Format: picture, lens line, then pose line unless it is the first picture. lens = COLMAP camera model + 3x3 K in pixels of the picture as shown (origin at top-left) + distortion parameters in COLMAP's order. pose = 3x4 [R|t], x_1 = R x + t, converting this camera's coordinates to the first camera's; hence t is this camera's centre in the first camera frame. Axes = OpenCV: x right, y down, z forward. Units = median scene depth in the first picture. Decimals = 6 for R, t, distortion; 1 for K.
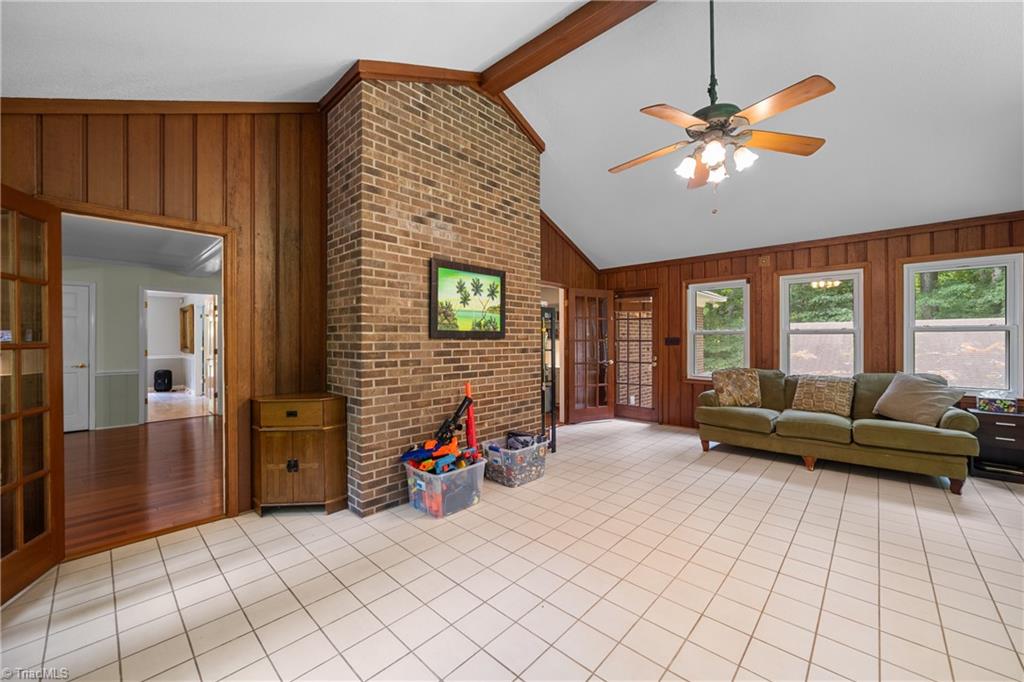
lens RADIAL K [[394.6, 0, 521.6], [0, 394.6, 339.7], [0, 0, 1]] dist [-0.004214, -0.000226]
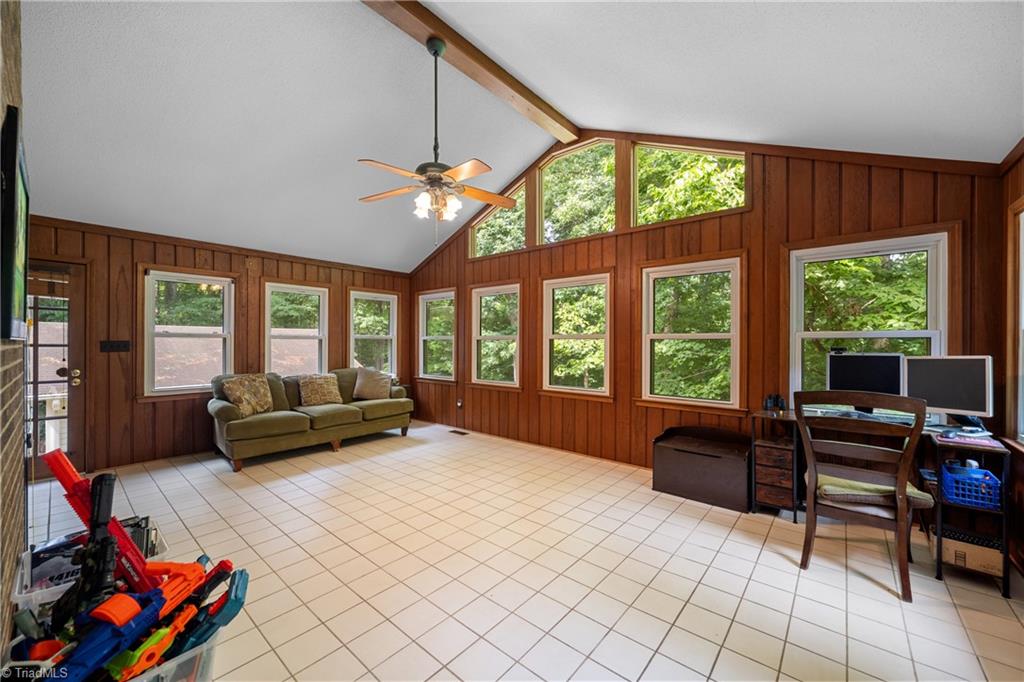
lens RADIAL K [[394.6, 0, 520.9], [0, 394.6, 343.8], [0, 0, 1]] dist [-0.004214, -0.000226]
pose [[-0.038085, 0.001842, 0.999273, -0.425108], [-0.000719, 0.999998, -0.001871, 0.001329], [-0.999274, -0.000789, -0.038083, 0.405192]]
